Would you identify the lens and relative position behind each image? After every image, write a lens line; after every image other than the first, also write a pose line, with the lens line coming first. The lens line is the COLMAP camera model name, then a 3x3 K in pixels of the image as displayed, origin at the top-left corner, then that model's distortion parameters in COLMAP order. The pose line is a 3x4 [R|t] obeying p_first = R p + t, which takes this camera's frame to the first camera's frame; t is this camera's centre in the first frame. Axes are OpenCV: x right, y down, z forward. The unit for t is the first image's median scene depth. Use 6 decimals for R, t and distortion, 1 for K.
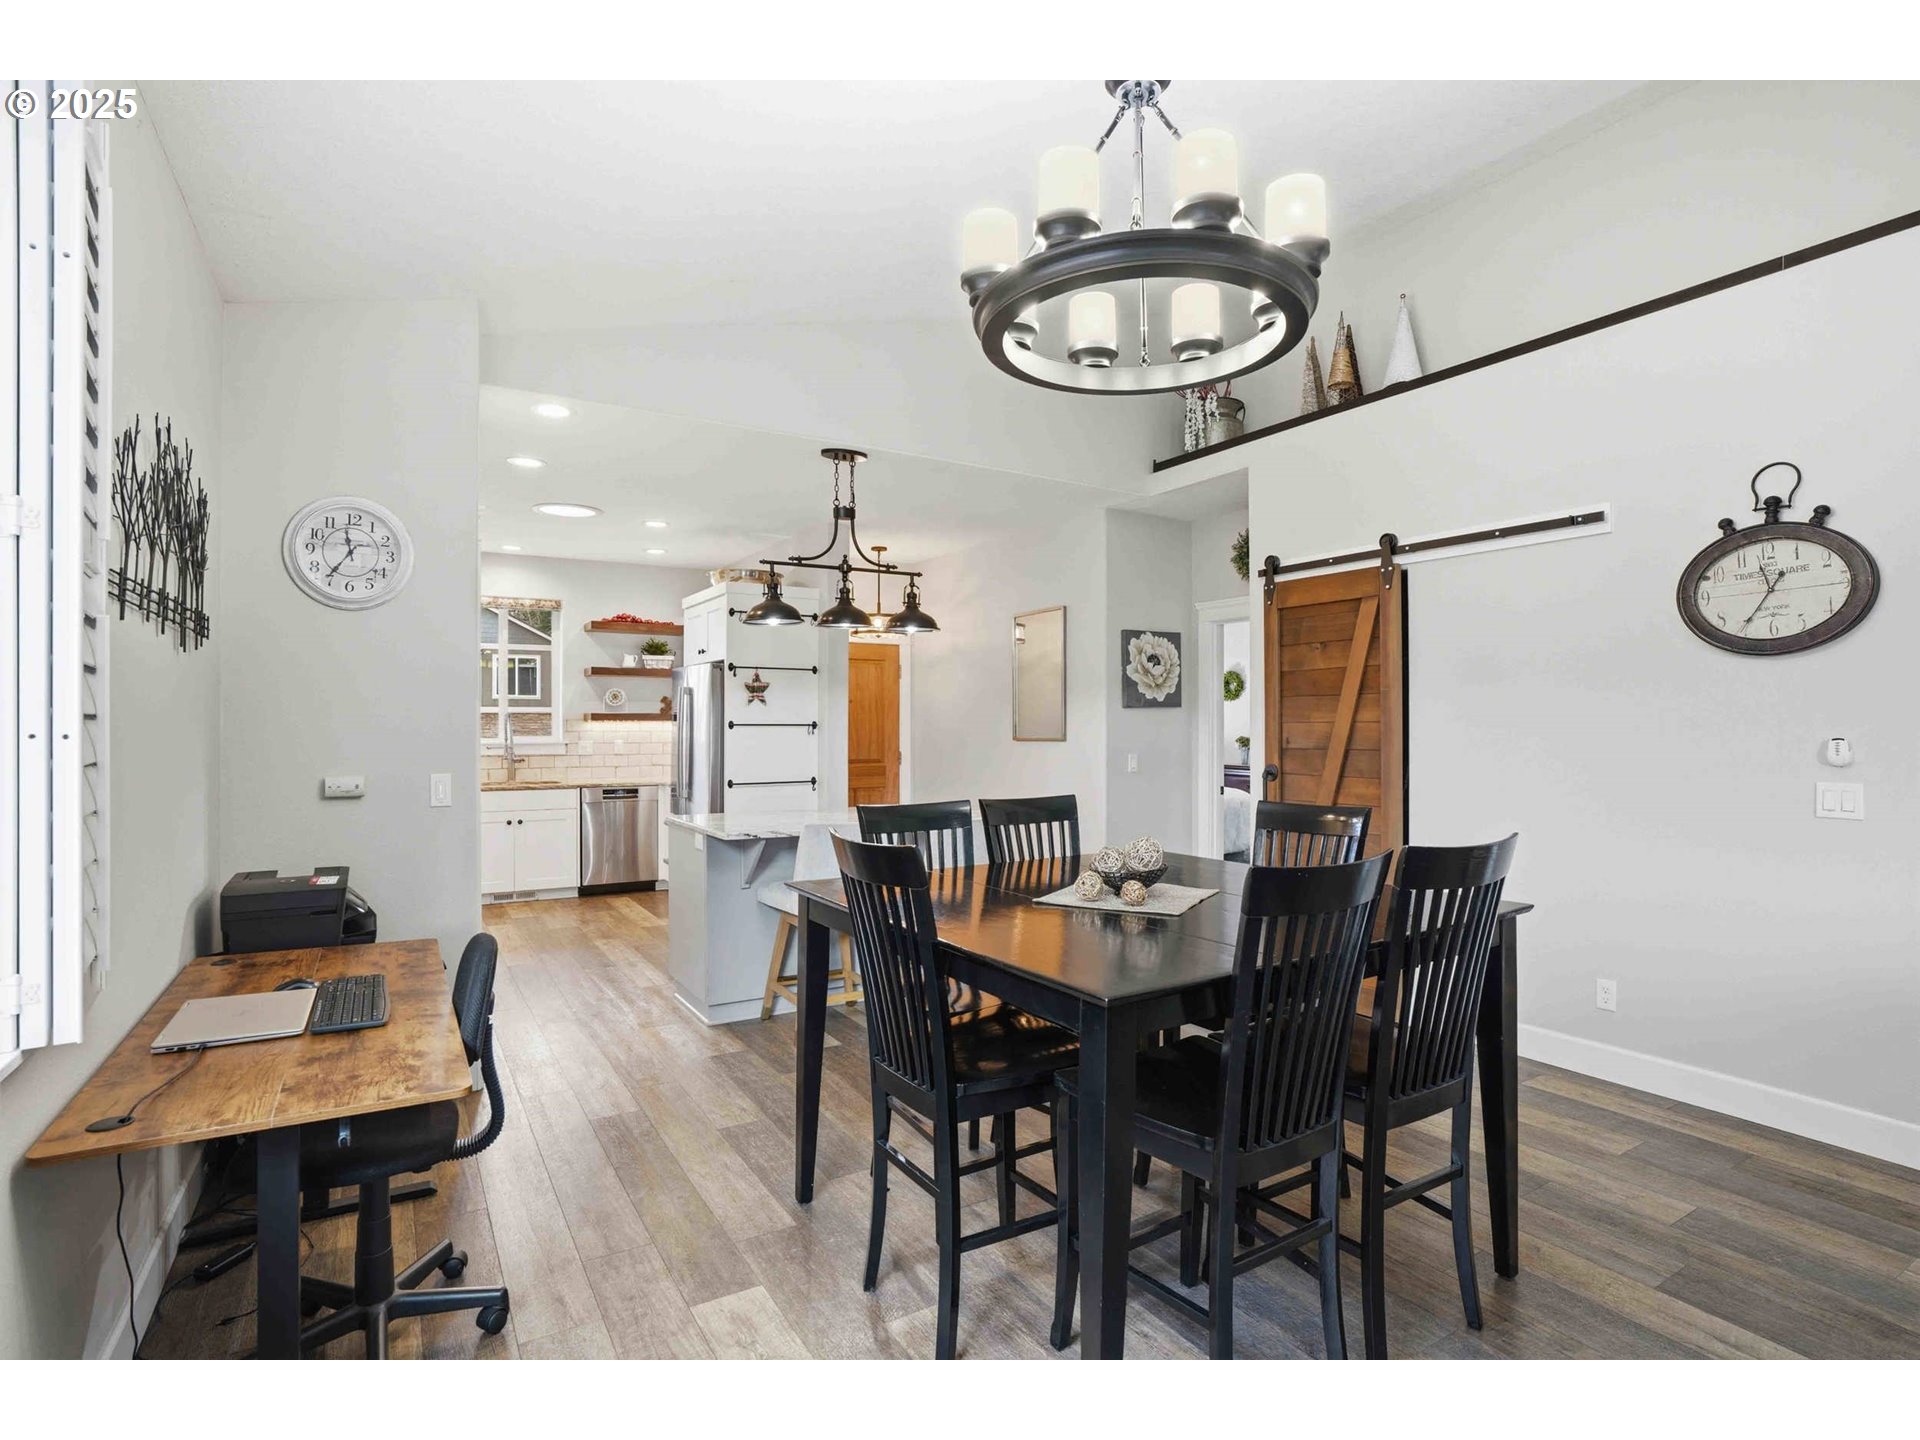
lens RADIAL K [[948.8, 0, 950.9], [0, 948.8, 722.3], [0, 0, 1]] dist [-0.045772, 0.010779]
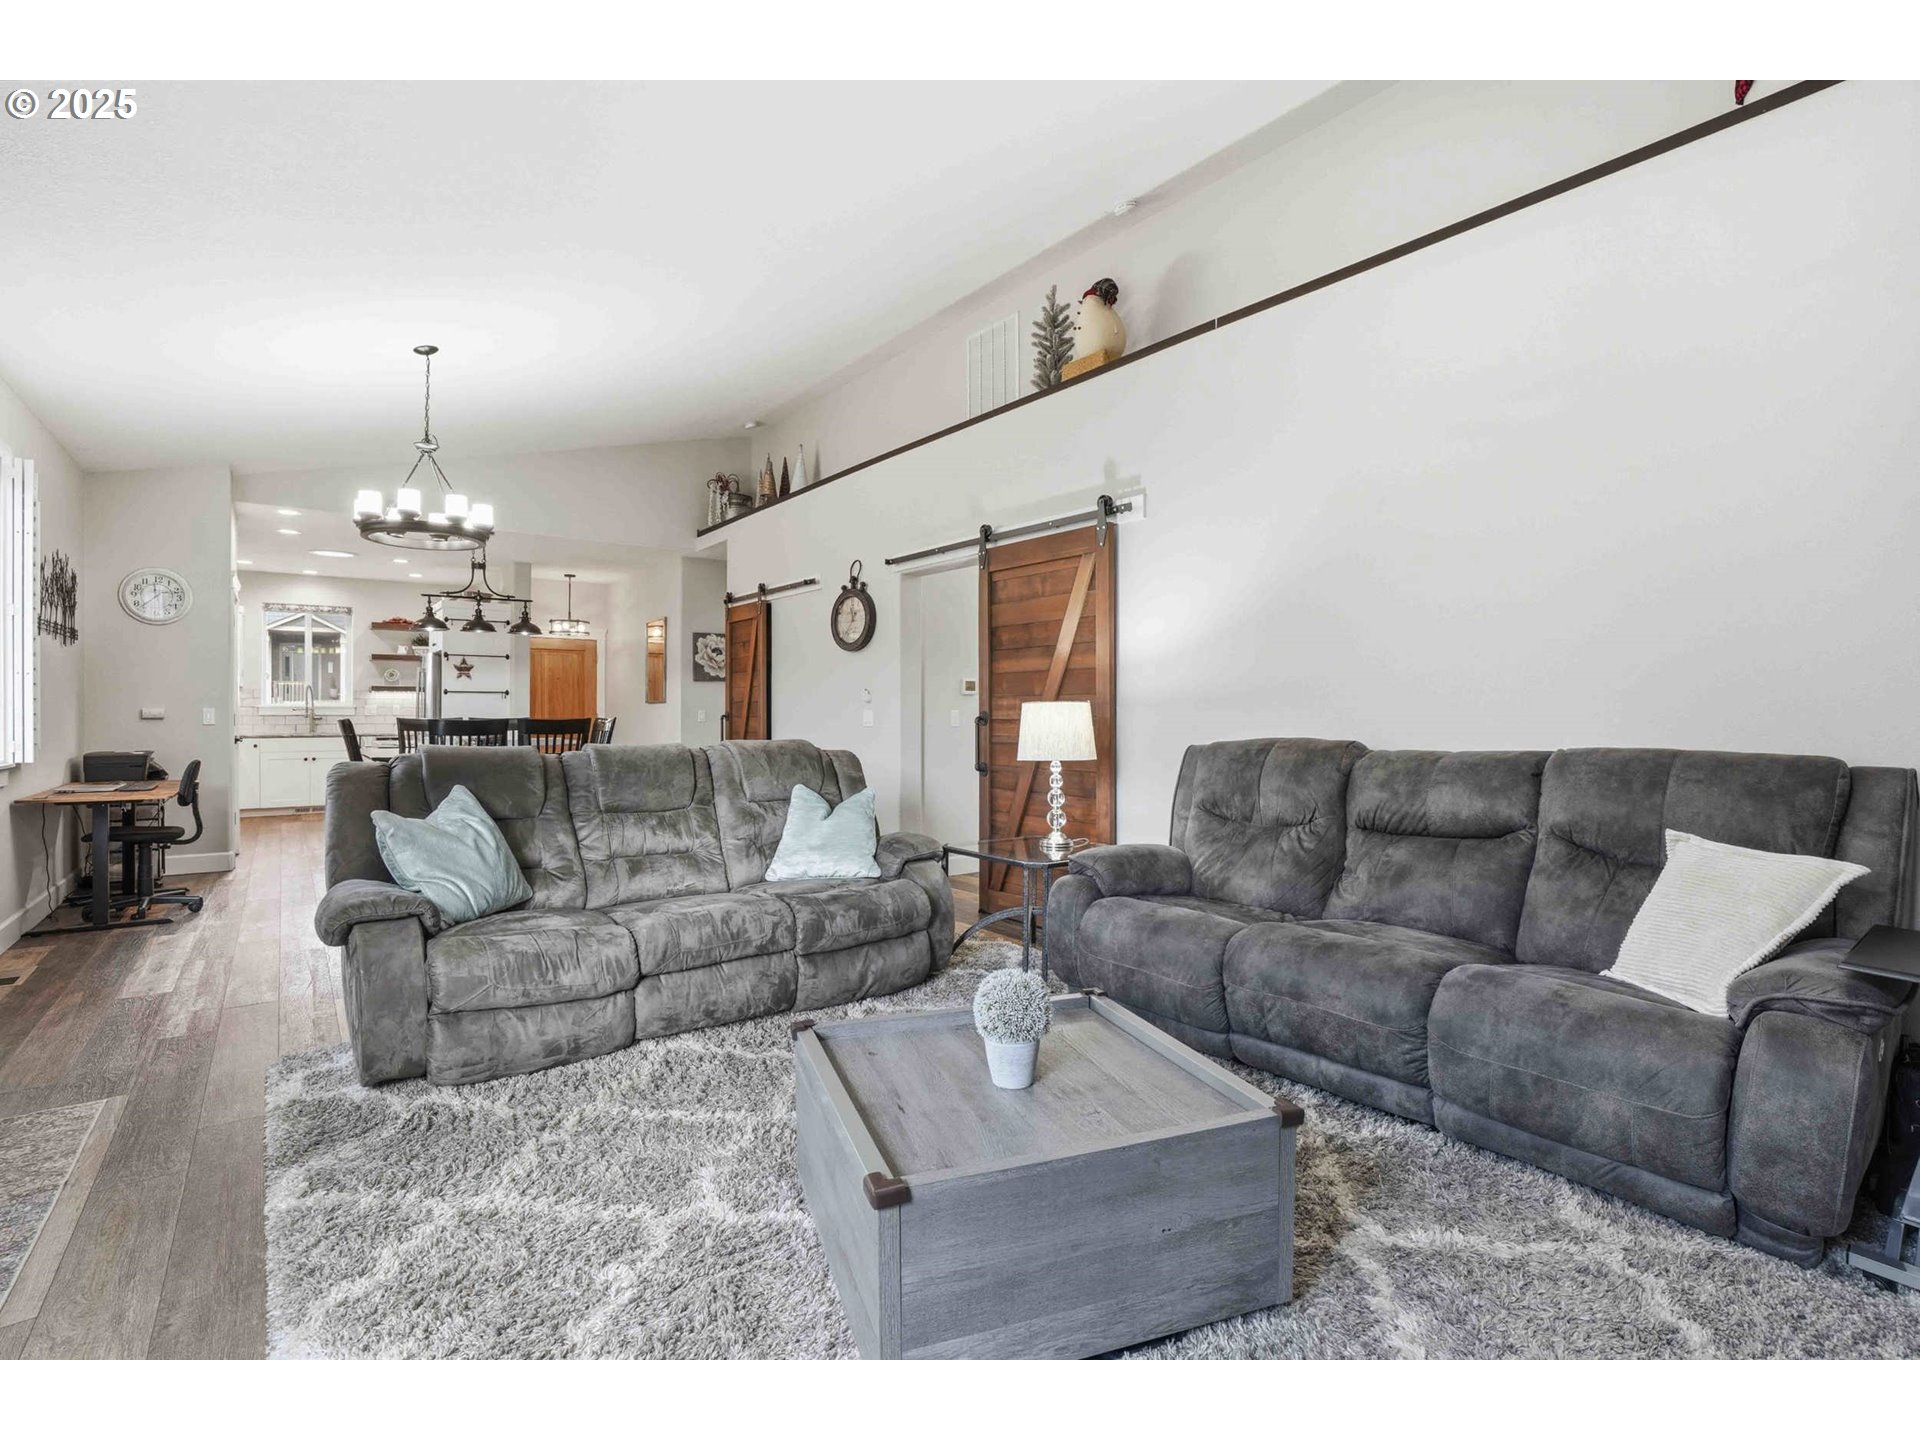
lens RADIAL K [[887.5, 0, 951.8], [0, 887.5, 718.9], [0, 0, 1]] dist [-0.051725, 0.011156]
pose [[0.993802, -0.000314, 0.111168, 0.561999], [-0.000962, 0.999934, 0.011426, 0.038669], [-0.111164, -0.011462, 0.993736, -0.672040]]
